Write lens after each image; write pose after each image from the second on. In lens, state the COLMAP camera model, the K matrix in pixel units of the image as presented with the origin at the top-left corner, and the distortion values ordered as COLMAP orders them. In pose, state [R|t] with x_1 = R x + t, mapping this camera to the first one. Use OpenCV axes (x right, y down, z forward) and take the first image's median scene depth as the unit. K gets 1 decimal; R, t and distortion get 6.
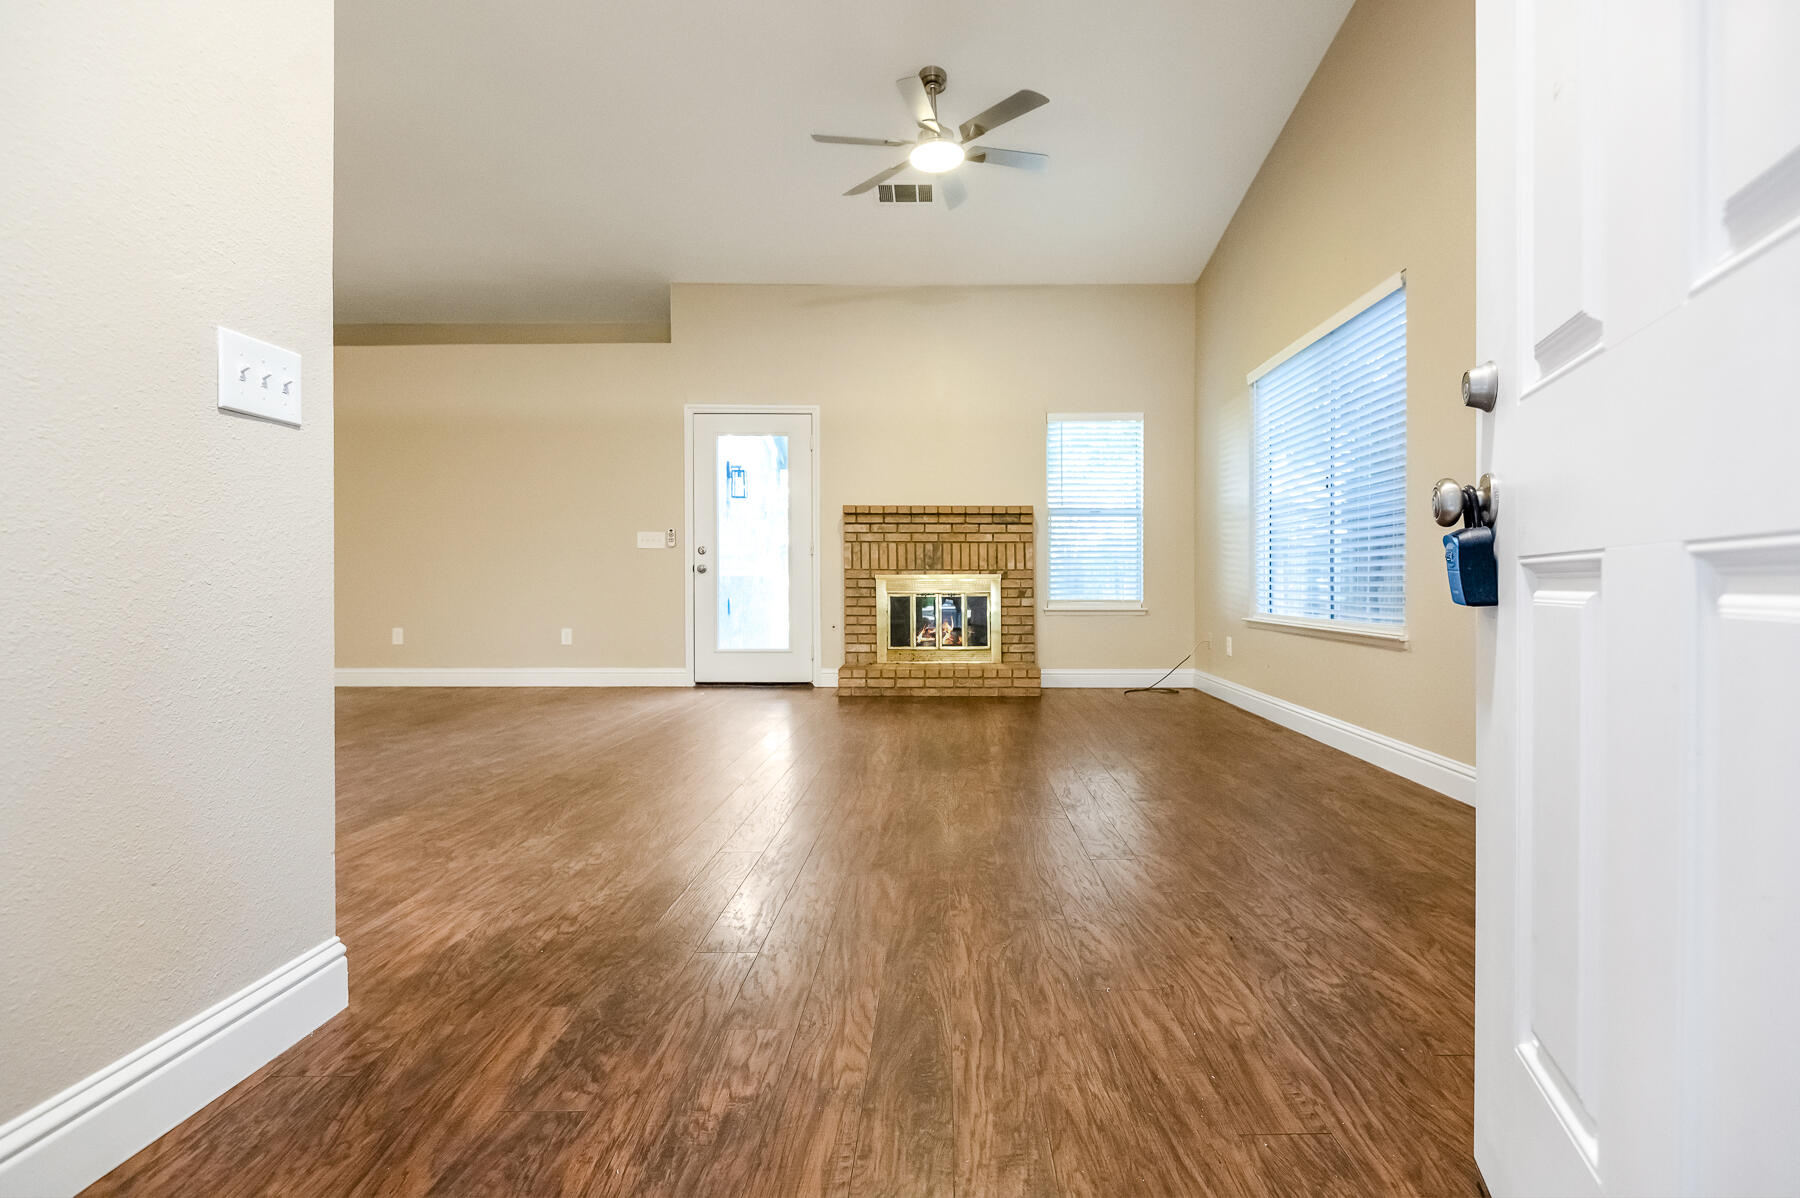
lens RADIAL K [[828.9, 0, 938.8], [0, 828.9, 590.9], [0, 0, 1]] dist [-0.011535, -0.005943]
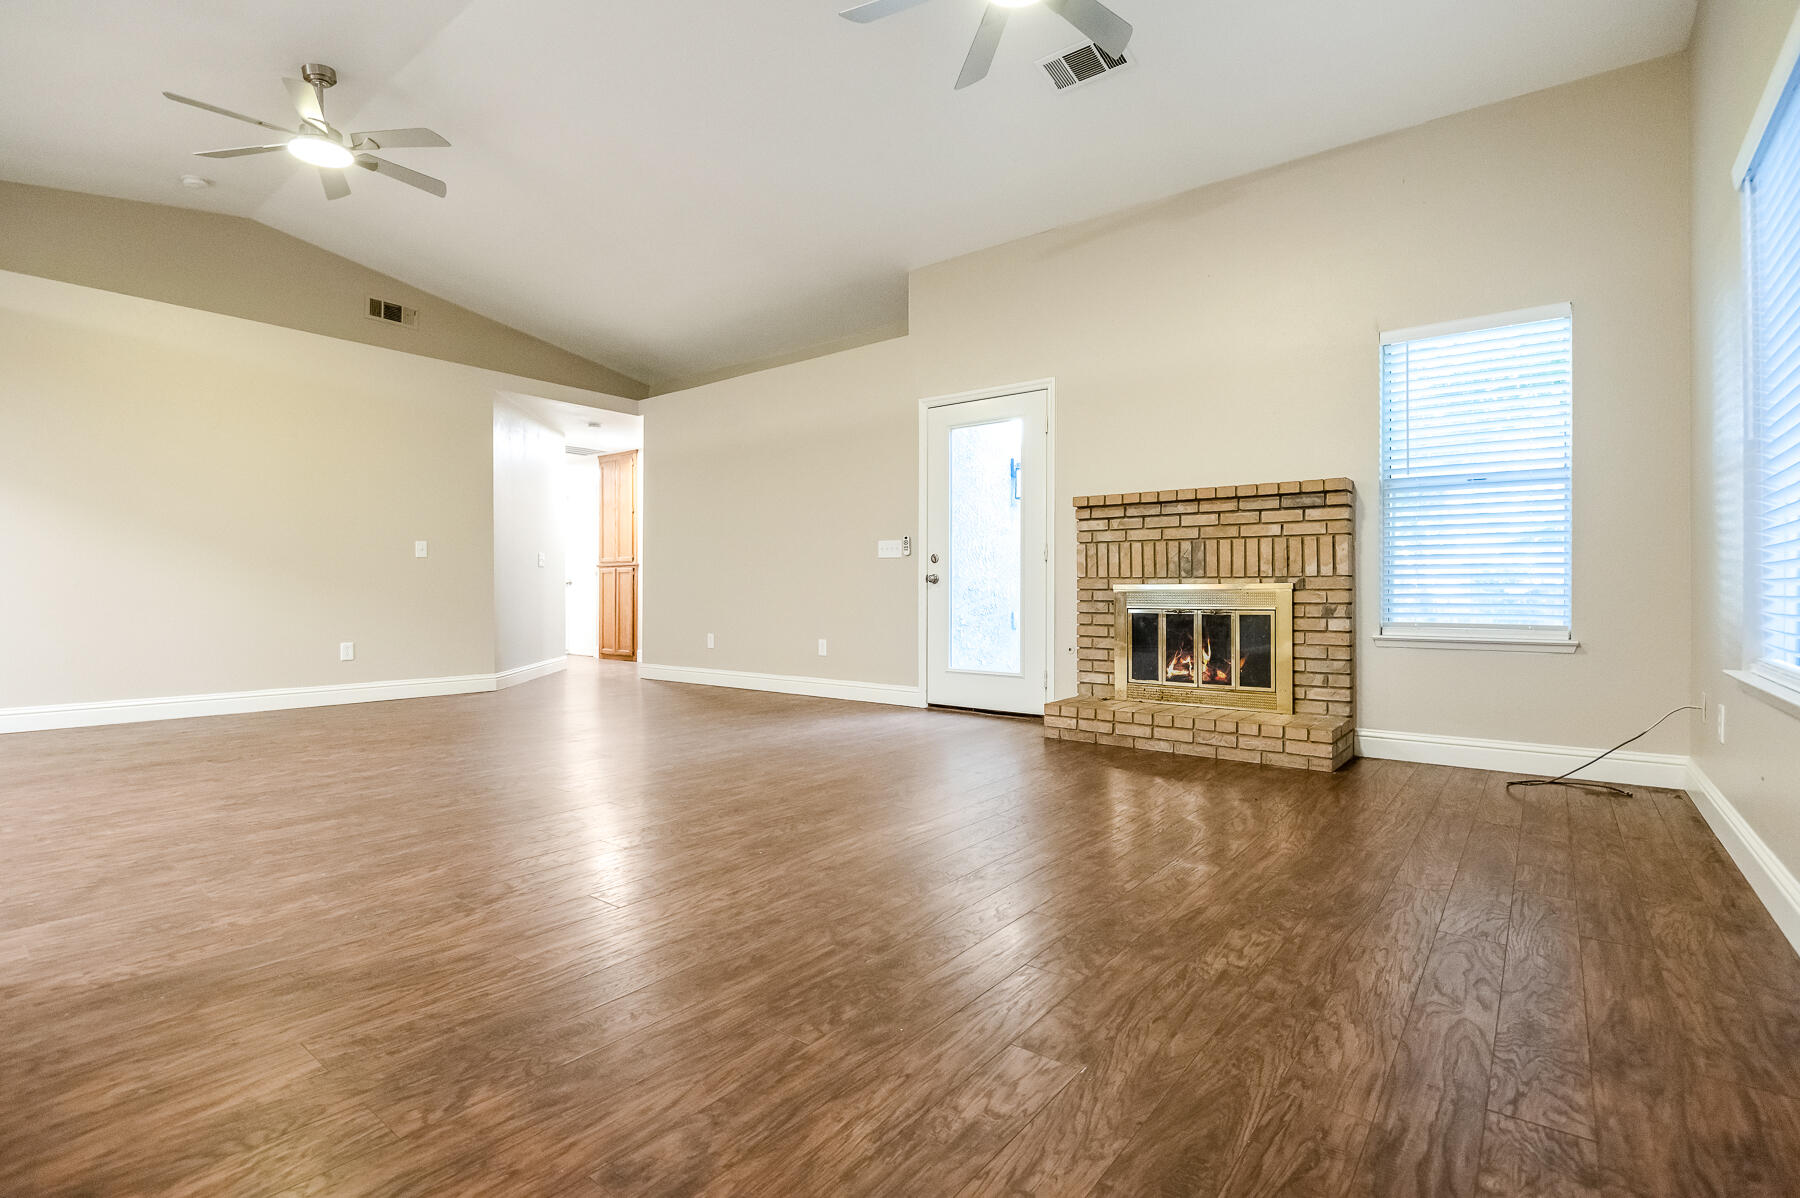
lens RADIAL K [[828.9, 0, 875.9], [0, 828.9, 593.2], [0, 0, 1]] dist [-0.011535, -0.005943]
pose [[0.781963, 0.001762, -0.623323, 0.229730], [-0.005182, 0.999980, -0.003674, -0.007370], [0.623304, 0.006103, 0.781956, 0.258740]]
